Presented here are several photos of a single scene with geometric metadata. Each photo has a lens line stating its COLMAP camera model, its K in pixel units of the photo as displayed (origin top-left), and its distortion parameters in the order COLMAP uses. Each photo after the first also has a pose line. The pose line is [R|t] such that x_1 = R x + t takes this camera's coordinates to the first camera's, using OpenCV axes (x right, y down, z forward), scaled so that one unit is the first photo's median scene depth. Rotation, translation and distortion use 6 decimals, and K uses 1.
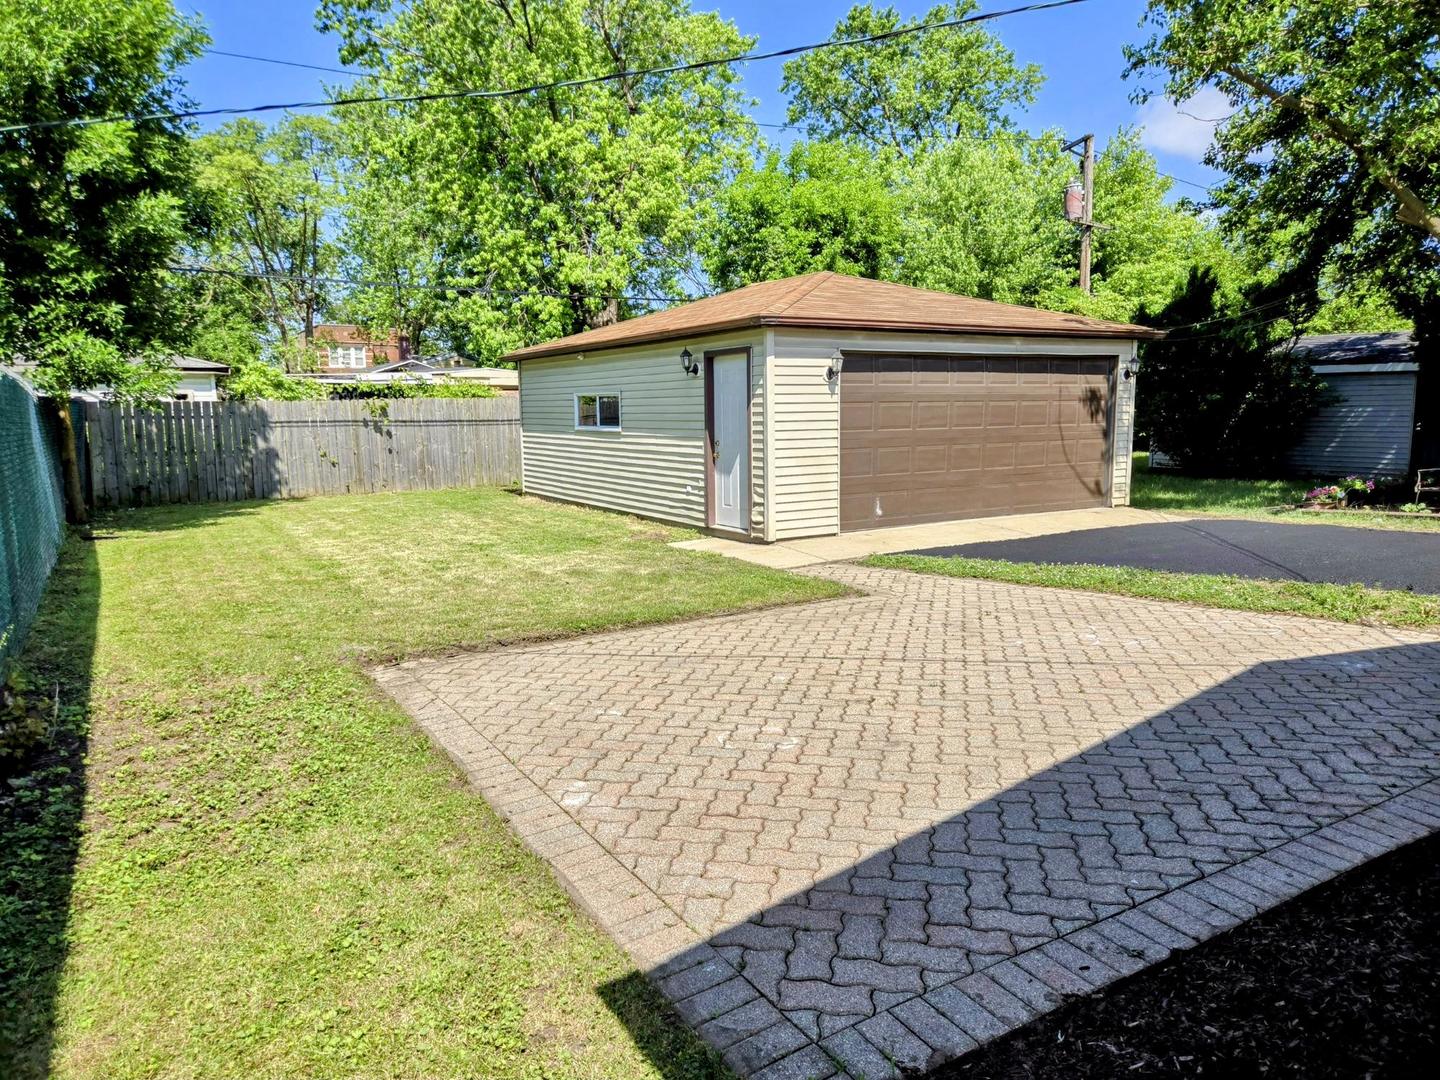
lens RADIAL K [[935.6, 0, 696.1], [0, 935.6, 531.4], [0, 0, 1]] dist [0.060400, -0.043194]
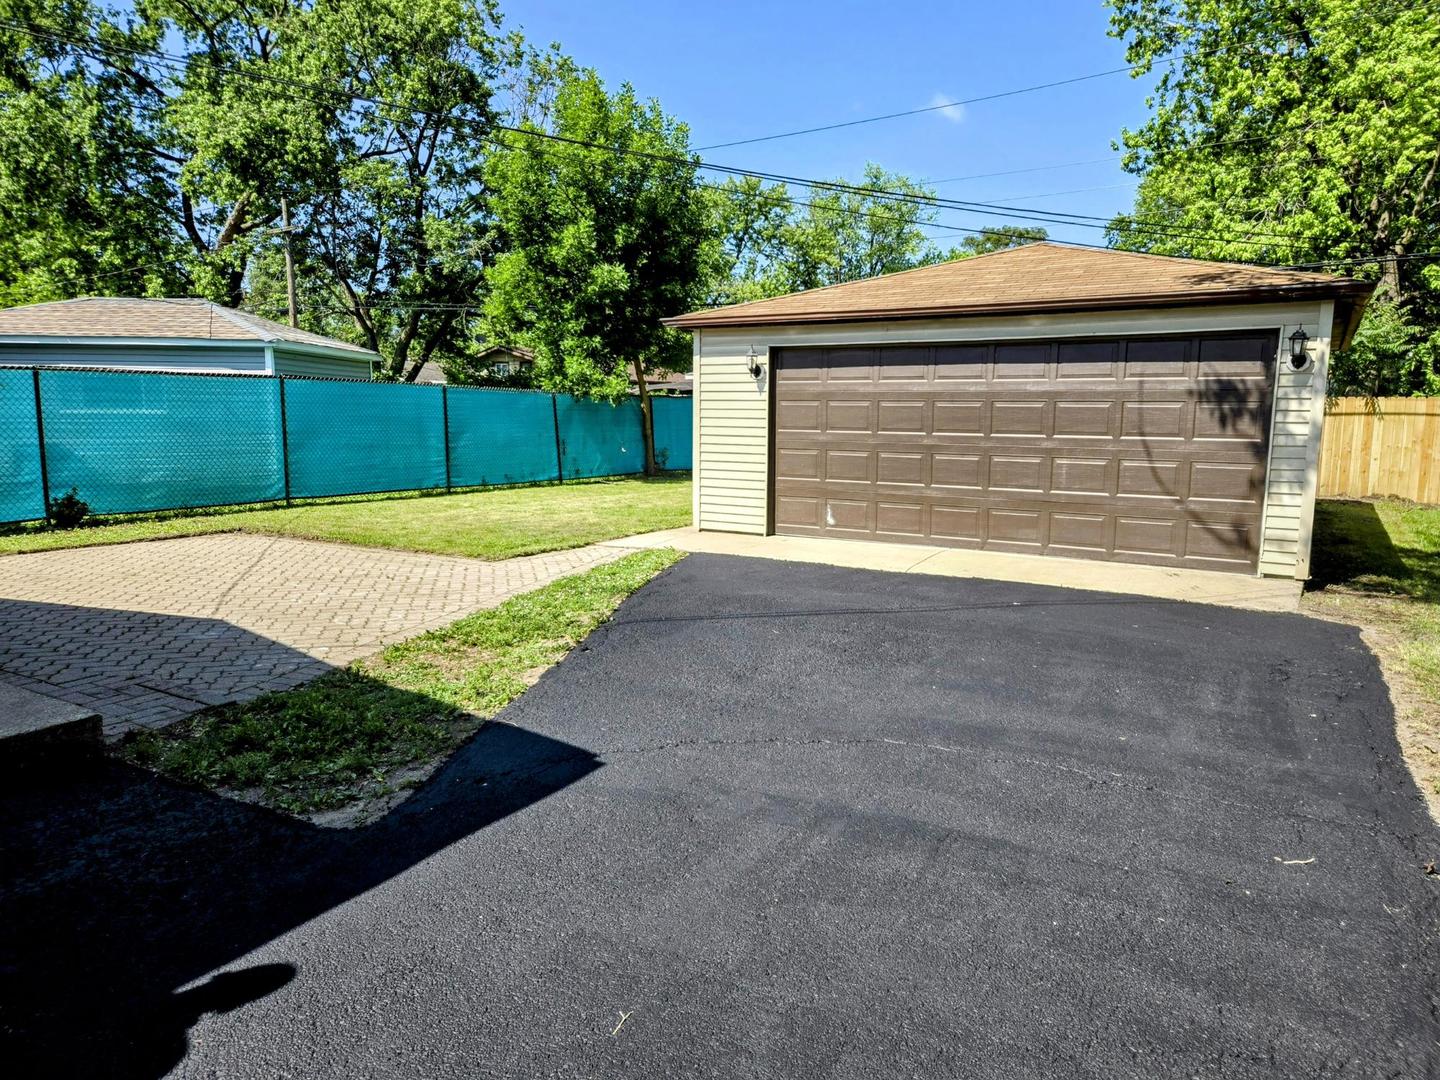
lens RADIAL K [[935.6, 0, 696.1], [0, 935.6, 531.4], [0, 0, 1]] dist [0.060400, -0.043194]
pose [[0.492034, 0.130020, -0.860812, 0.902712], [-0.124979, 0.989092, 0.077959, -0.064016], [0.861558, 0.069225, 0.502917, 0.419783]]
